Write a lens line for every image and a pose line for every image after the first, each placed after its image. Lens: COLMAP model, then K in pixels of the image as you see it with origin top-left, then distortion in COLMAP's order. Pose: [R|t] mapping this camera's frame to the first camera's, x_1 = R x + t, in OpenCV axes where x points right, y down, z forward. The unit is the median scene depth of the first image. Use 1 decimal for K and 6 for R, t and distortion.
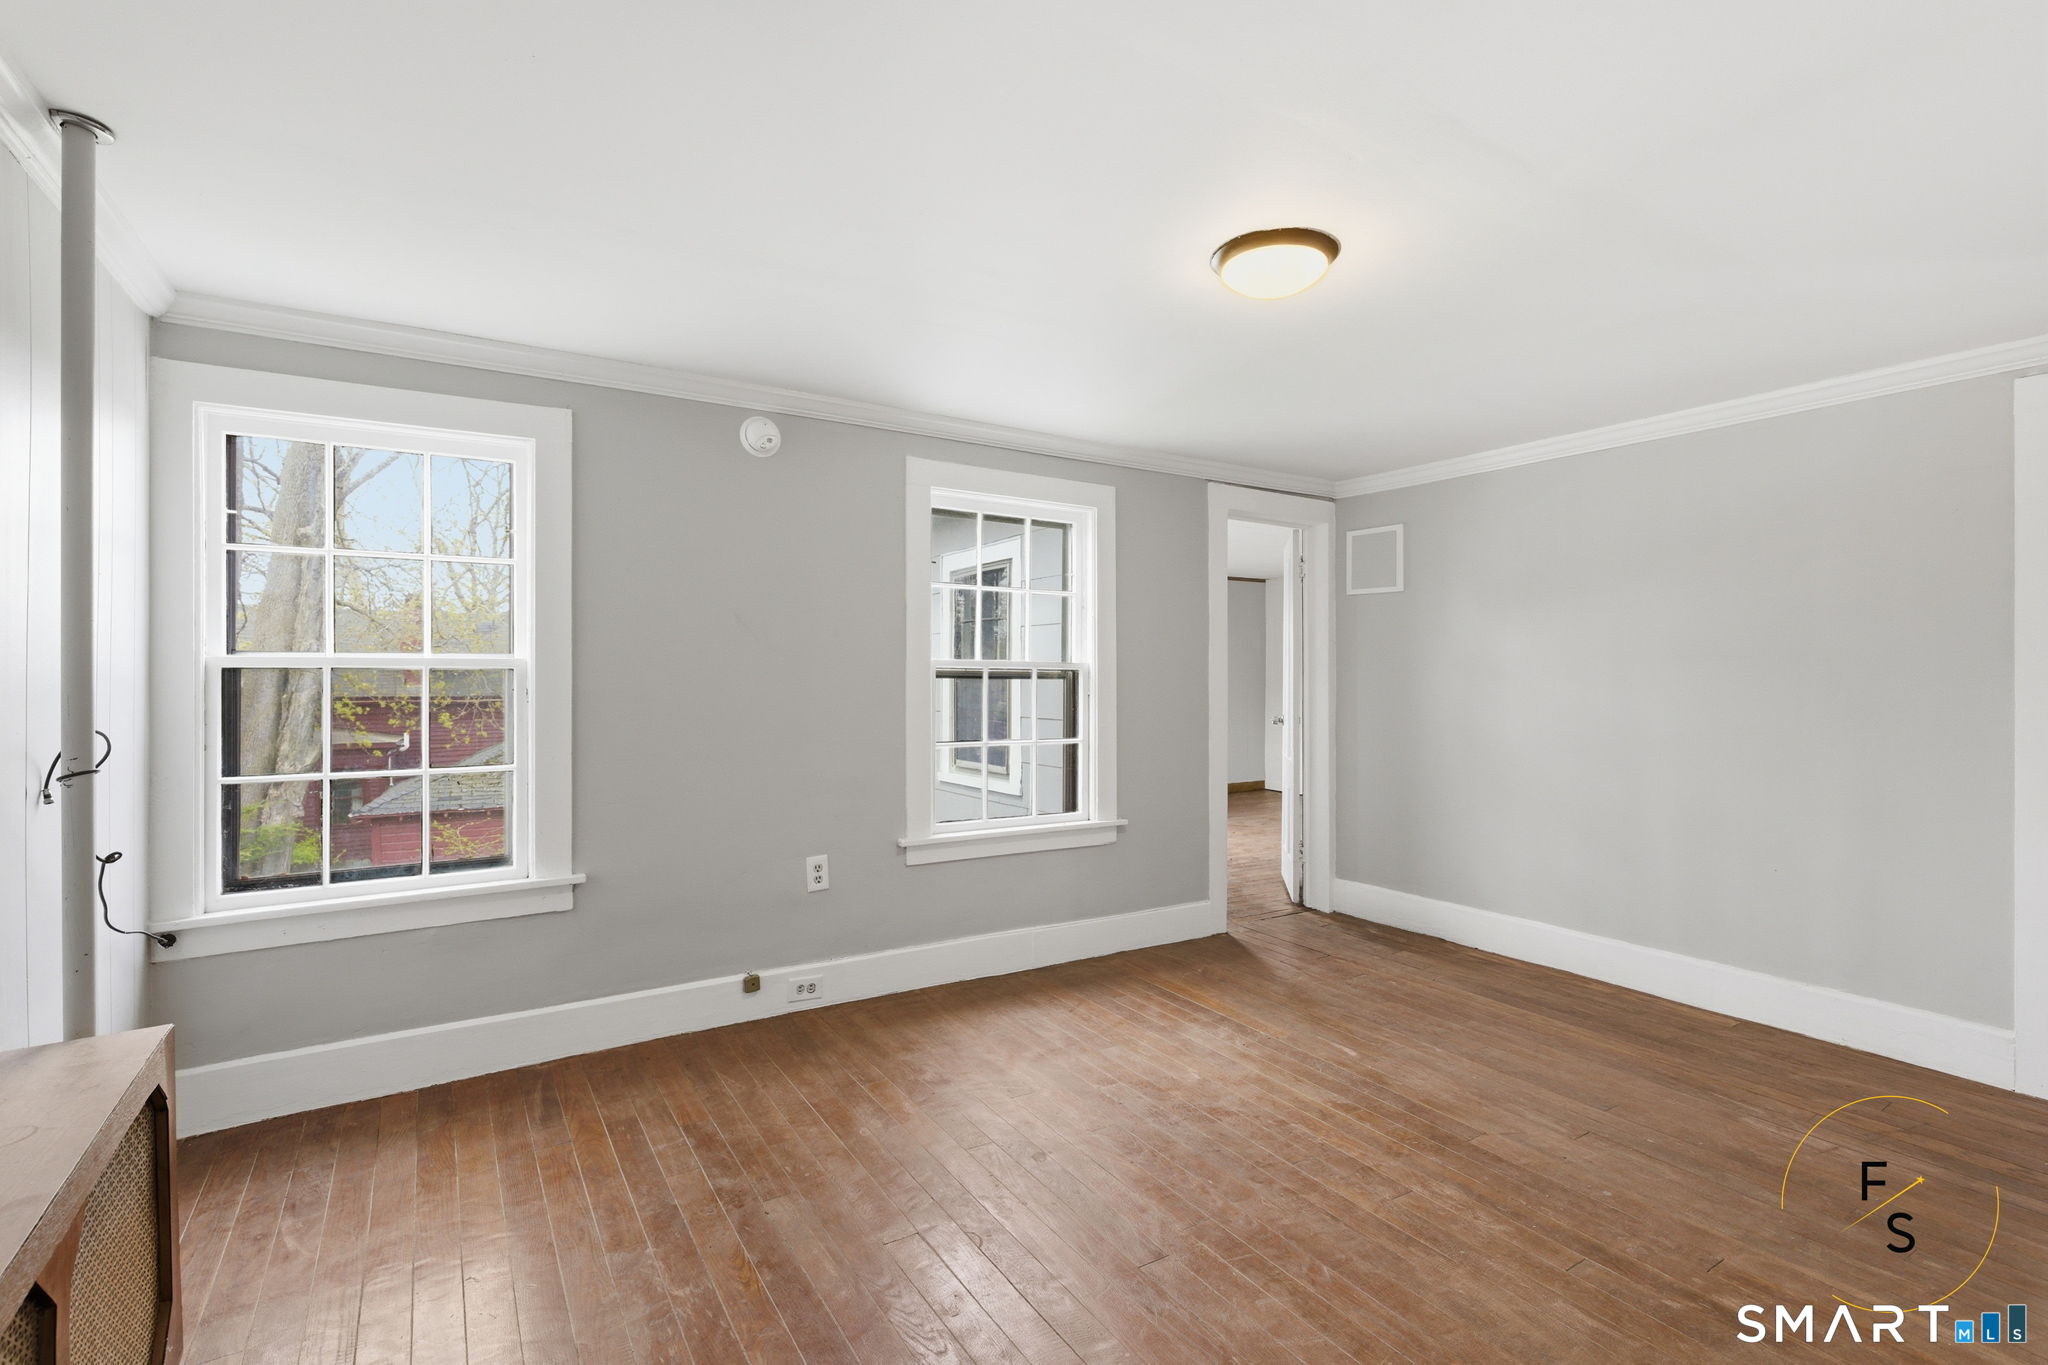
lens RADIAL K [[928.4, 0, 1014.6], [0, 928.4, 683.9], [0, 0, 1]] dist [-0.003152, -0.000517]
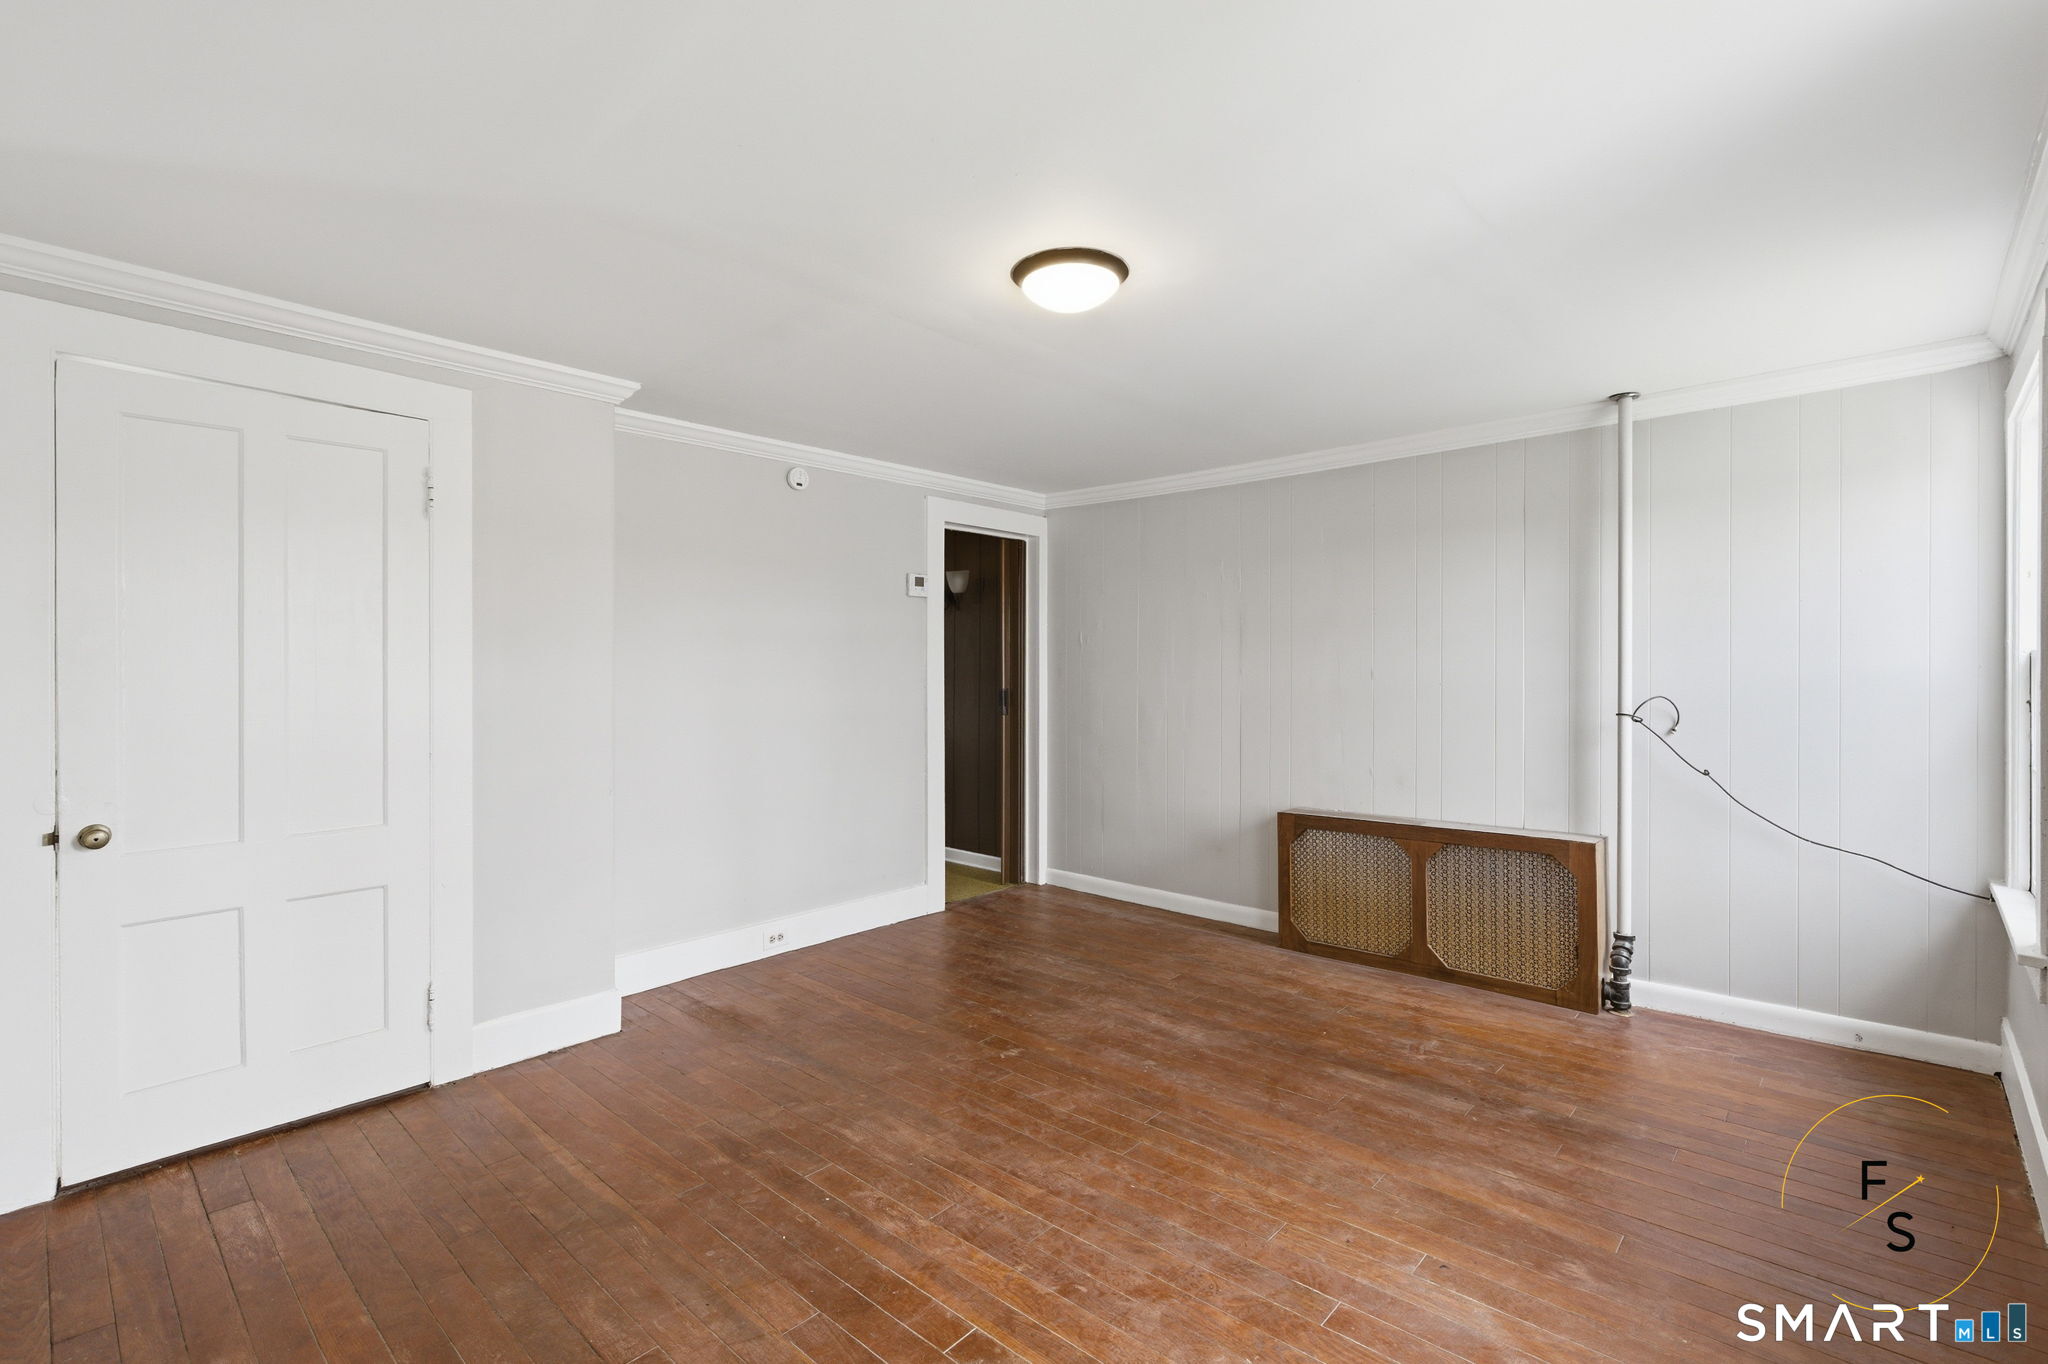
lens RADIAL K [[928.4, 0, 1012.4], [0, 928.4, 667.0], [0, 0, 1]] dist [-0.003152, -0.000517]
pose [[-0.967935, -0.000062, -0.251199, 0.508084], [-0.002076, 0.999968, 0.007752, -0.014340], [0.251191, 0.008025, -0.967904, 1.675128]]
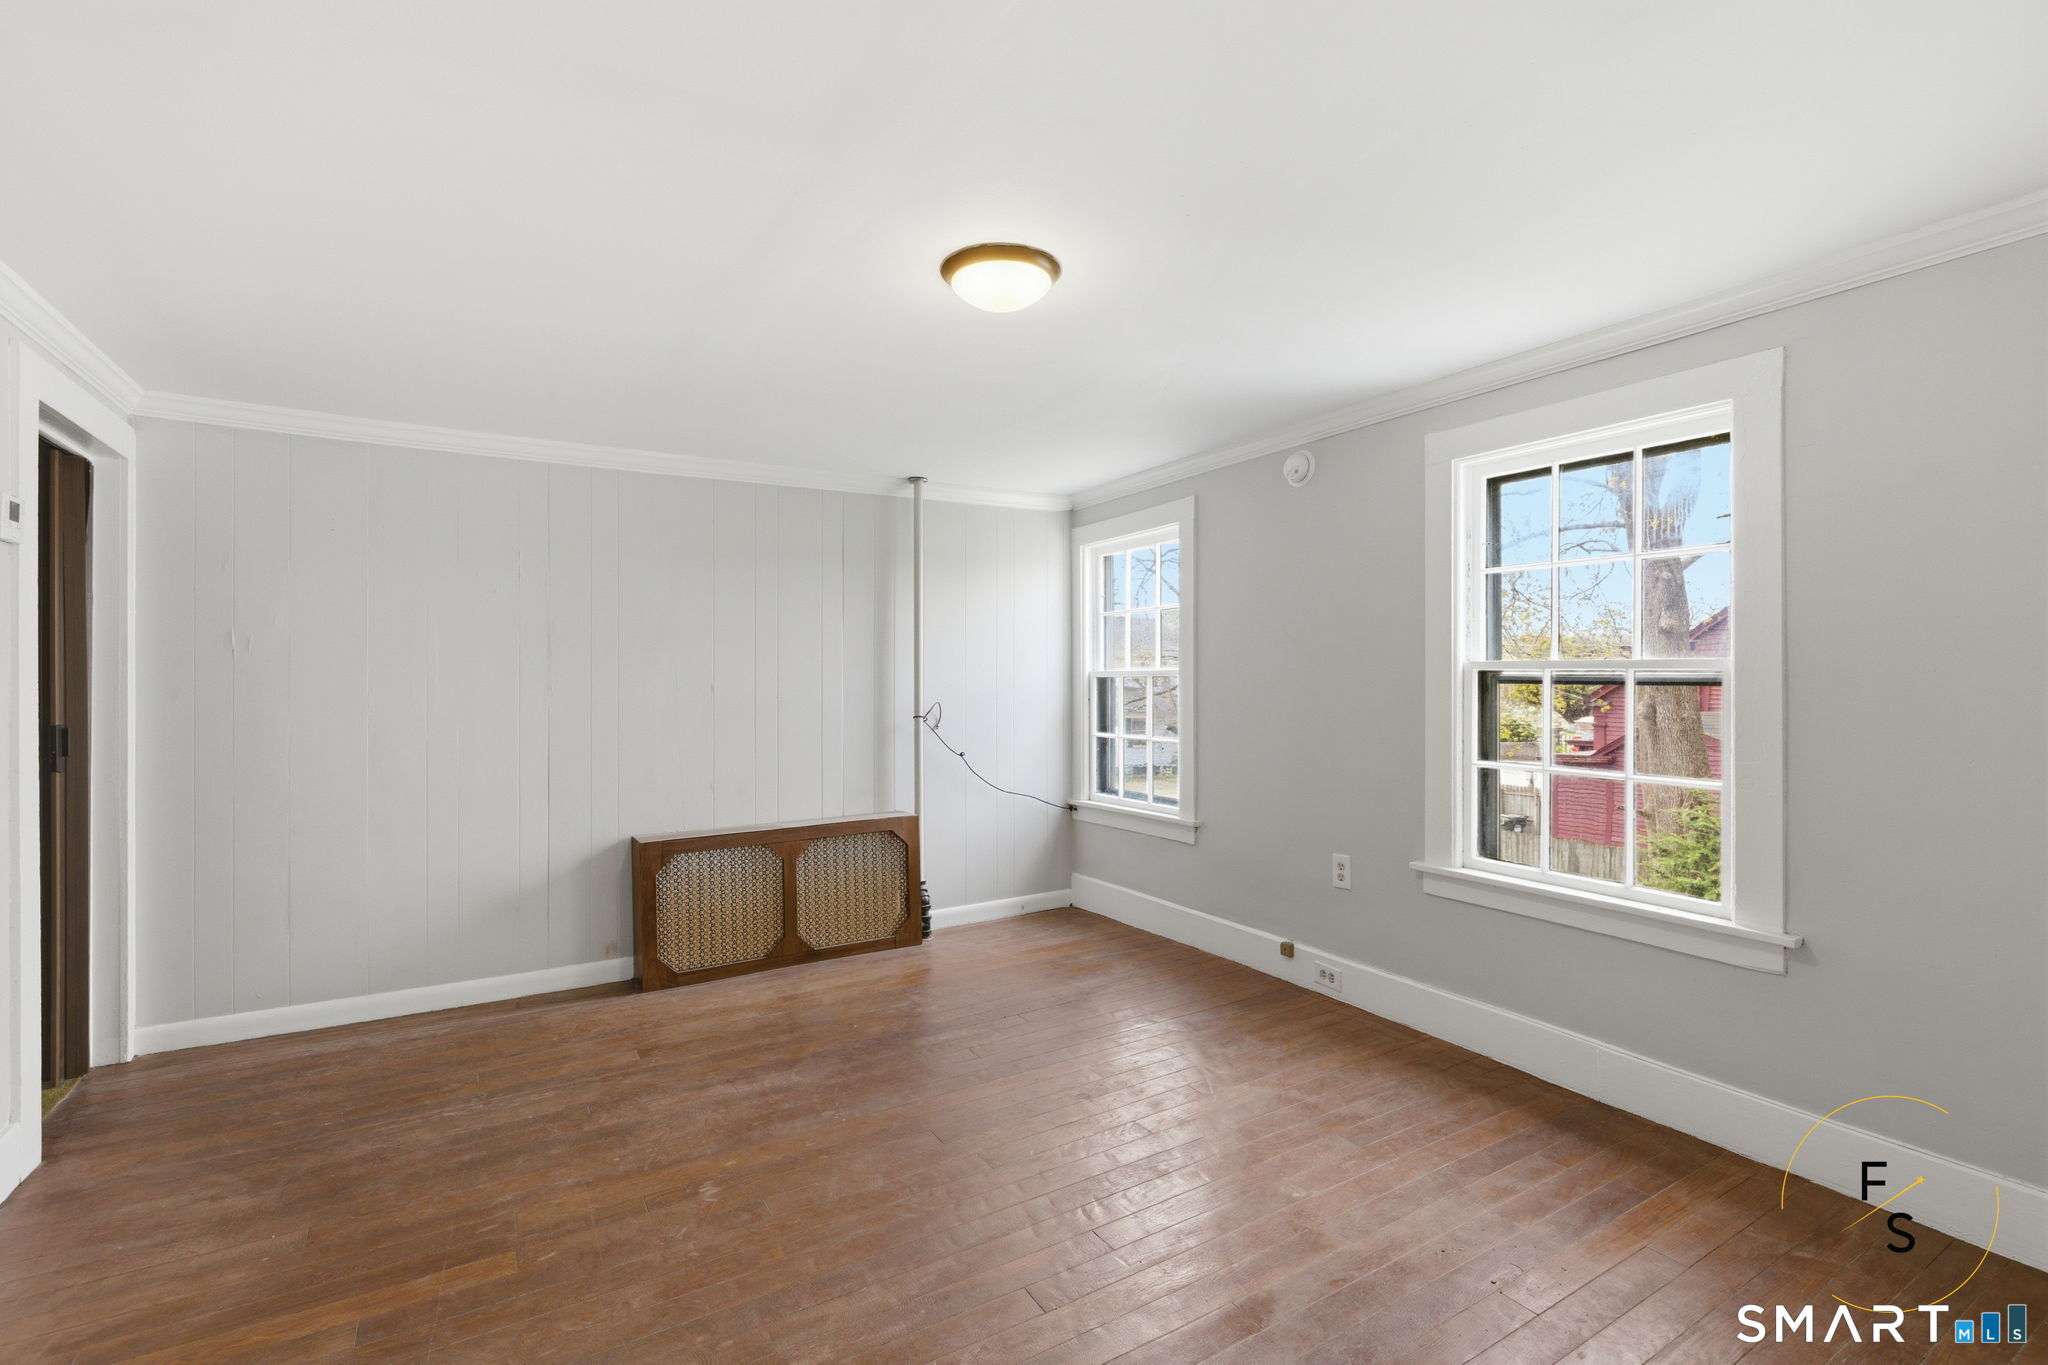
lens RADIAL K [[928.4, 0, 1018.8], [0, 928.4, 688.4], [0, 0, 1]] dist [-0.003152, -0.000517]
pose [[-0.025431, 0.009816, -0.999628, 1.086386], [-0.005284, 0.999936, 0.009954, -0.011281], [0.999663, 0.005536, -0.025377, 0.869198]]
